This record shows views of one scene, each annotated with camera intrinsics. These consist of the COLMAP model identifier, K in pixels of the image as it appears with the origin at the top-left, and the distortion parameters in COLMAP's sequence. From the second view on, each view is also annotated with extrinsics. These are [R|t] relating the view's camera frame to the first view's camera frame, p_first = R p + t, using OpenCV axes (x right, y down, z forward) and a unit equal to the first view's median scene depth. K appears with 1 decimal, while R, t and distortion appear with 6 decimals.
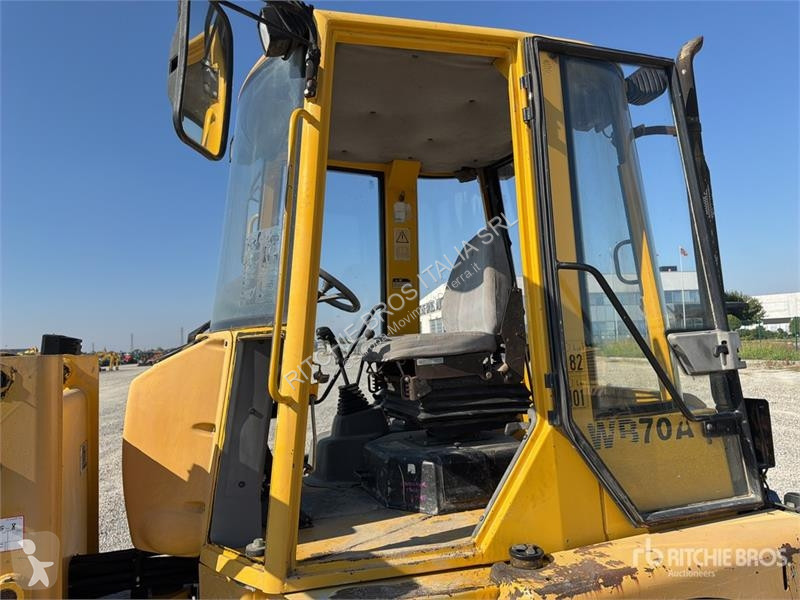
lens RADIAL K [[572.4, 0, 397.5], [0, 572.4, 298.7], [0, 0, 1]] dist [0.029672, -0.033350]
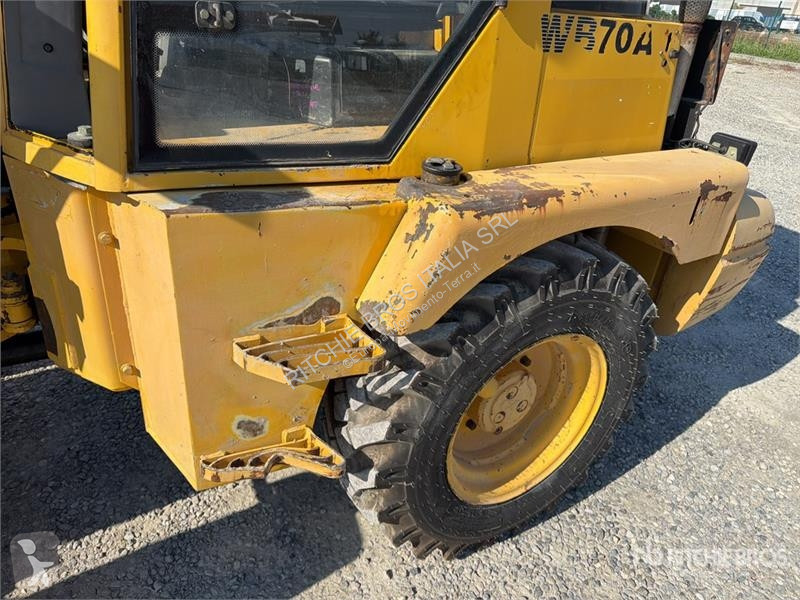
lens RADIAL K [[571.5, 0, 403.8], [0, 571.5, 304.7], [0, 0, 1]] dist [0.068890, -0.096364]
pose [[0.974274, 0.015647, 0.224825, -0.010551], [-0.138117, 0.829746, 0.540783, 0.141449], [-0.178086, -0.557922, 0.810560, 0.197307]]
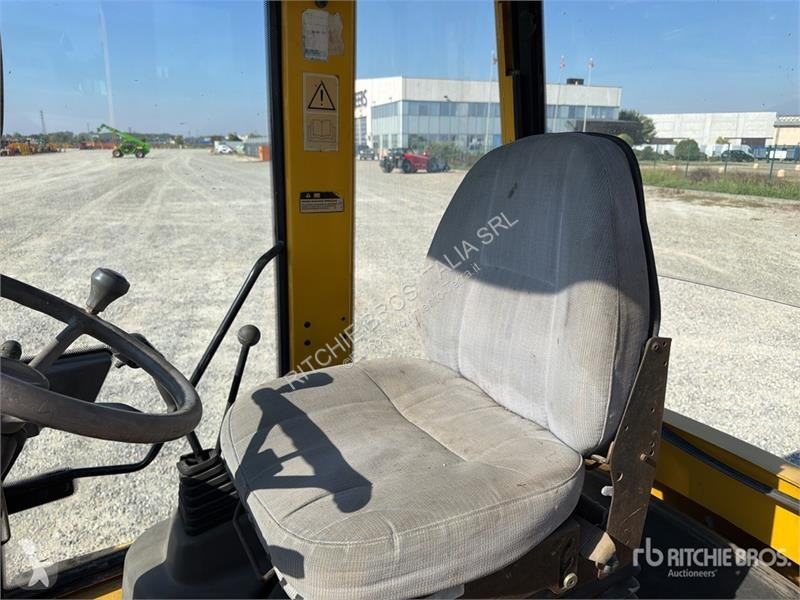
lens RADIAL K [[571.5, 0, 403.8], [0, 571.5, 304.7], [0, 0, 1]] dist [0.068890, -0.096364]
pose [[0.982521, 0.001767, 0.186143, -0.018190], [-0.064741, 0.940774, 0.332795, -0.175962], [-0.174531, -0.339030, 0.924445, 0.872999]]
